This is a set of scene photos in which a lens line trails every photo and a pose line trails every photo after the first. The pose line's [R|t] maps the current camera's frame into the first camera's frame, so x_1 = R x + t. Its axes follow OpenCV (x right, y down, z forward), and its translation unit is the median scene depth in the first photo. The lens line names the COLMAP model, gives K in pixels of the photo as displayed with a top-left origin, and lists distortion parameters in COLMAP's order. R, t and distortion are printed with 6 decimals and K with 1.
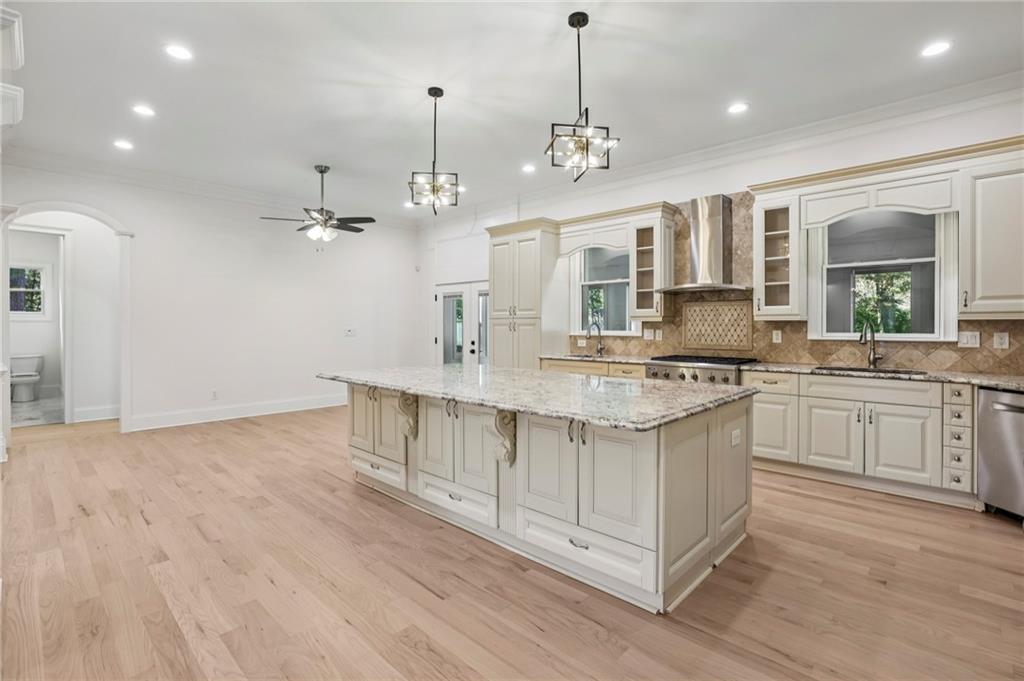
lens RADIAL K [[488.5, 0, 527.3], [0, 488.5, 328.2], [0, 0, 1]] dist [-0.016258, 0.003582]
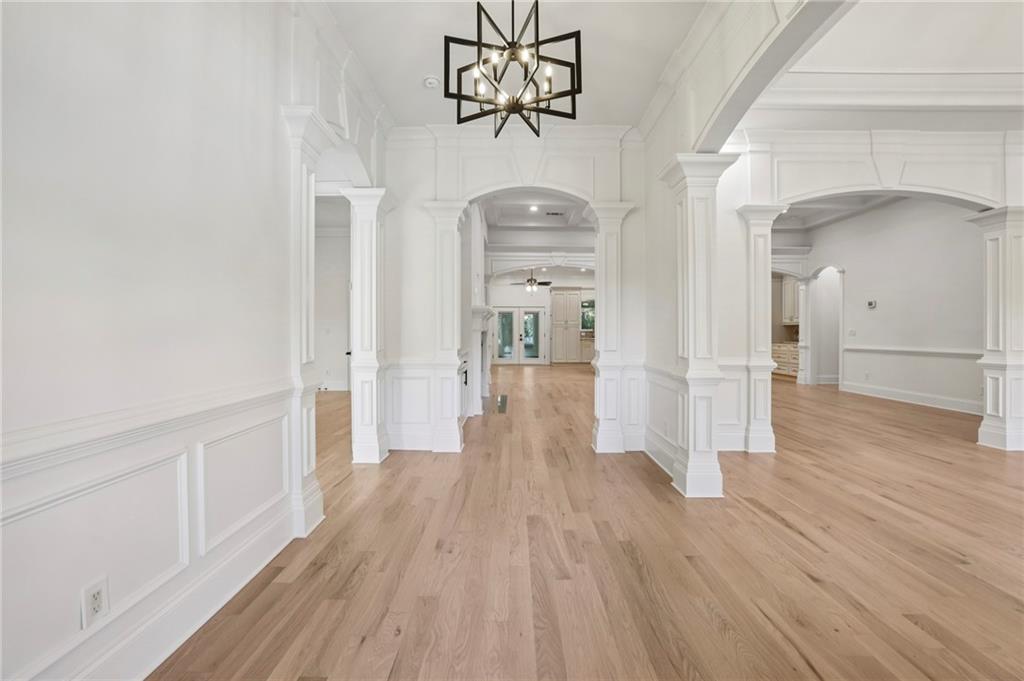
lens RADIAL K [[443.7, 0, 522.1], [0, 443.7, 336.2], [0, 0, 1]] dist [-0.032892, 0.007053]
pose [[0.723699, -0.010112, 0.690042, -3.081462], [0.005544, 0.999946, 0.008840, 0.033132], [-0.690093, -0.002572, 0.723716, -0.870075]]
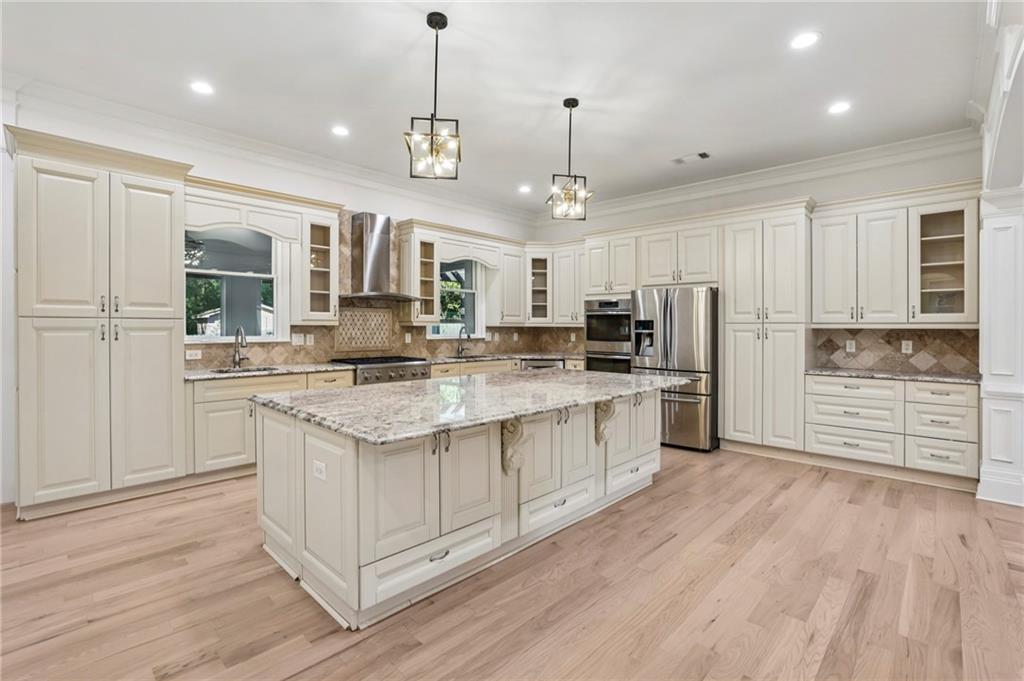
lens RADIAL K [[462.3, 0, 510.4], [0, 462.3, 326.6], [0, 0, 1]] dist [-0.021690, 0.003416]
pose [[0.017811, 0.000676, 0.999841, -0.939745], [0.002560, 0.999996, -0.000722, -0.014964], [-0.999838, 0.002572, 0.017809, 0.924859]]
